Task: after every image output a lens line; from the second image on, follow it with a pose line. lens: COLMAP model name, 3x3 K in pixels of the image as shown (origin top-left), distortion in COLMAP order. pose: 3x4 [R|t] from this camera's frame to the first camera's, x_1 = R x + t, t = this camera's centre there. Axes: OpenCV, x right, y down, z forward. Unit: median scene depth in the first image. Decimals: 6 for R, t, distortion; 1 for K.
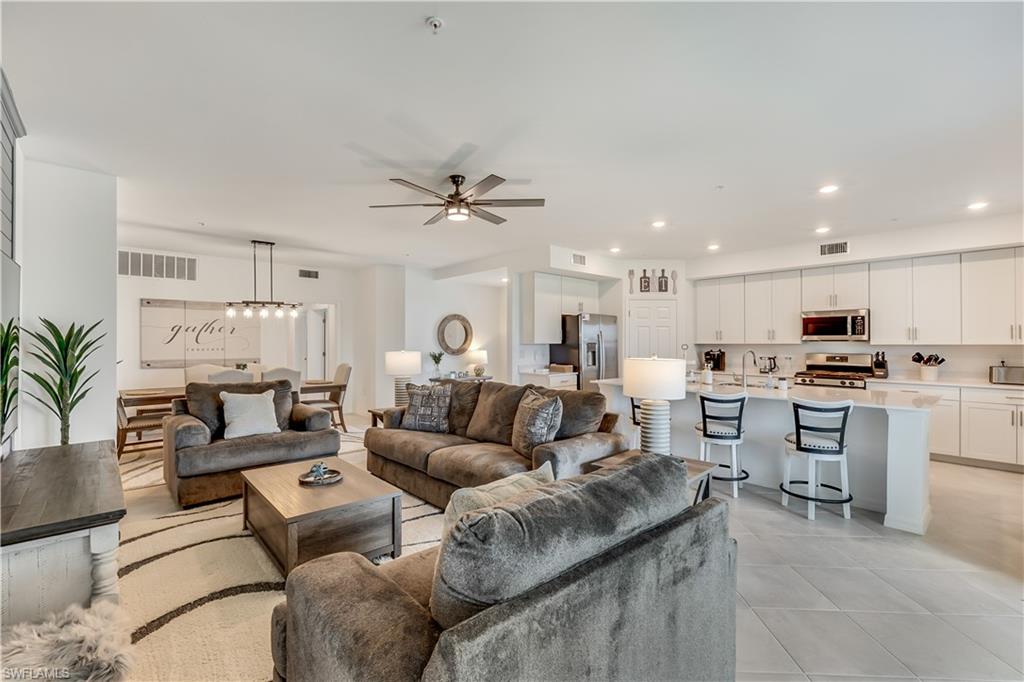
lens RADIAL K [[444.9, 0, 510.0], [0, 444.9, 339.0], [0, 0, 1]] dist [-0.020073, 0.000039]
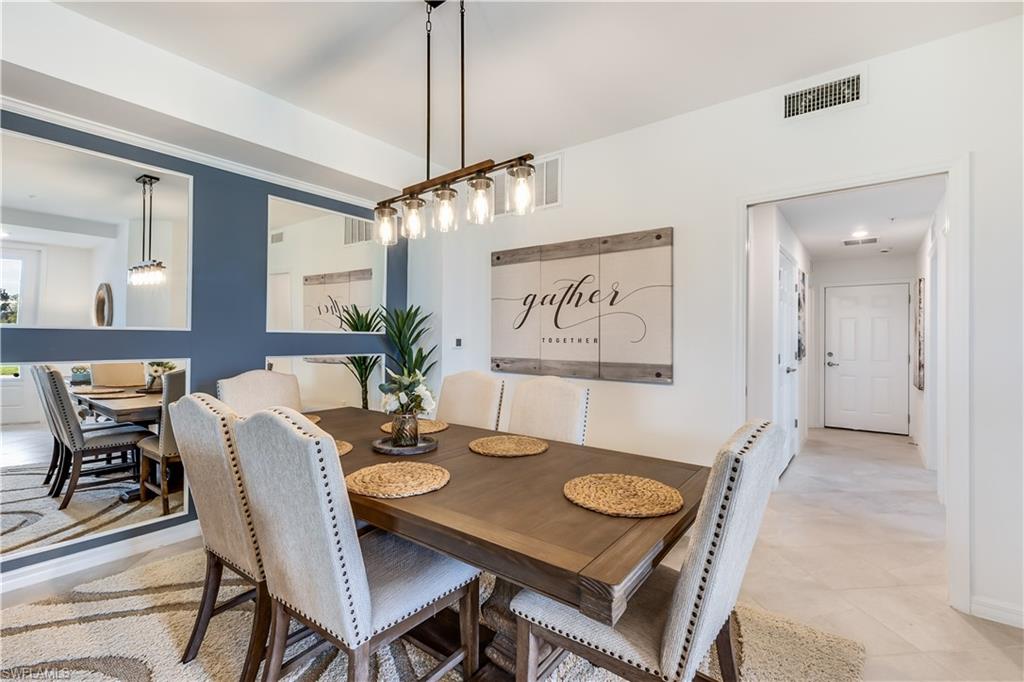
lens RADIAL K [[444.9, 0, 513.4], [0, 444.9, 340.1], [0, 0, 1]] dist [-0.020073, 0.000039]
pose [[0.155814, 0.008872, -0.987747, -0.232272], [-0.000704, 0.999960, 0.008871, 0.020015], [0.987786, -0.000687, 0.155815, 0.904103]]
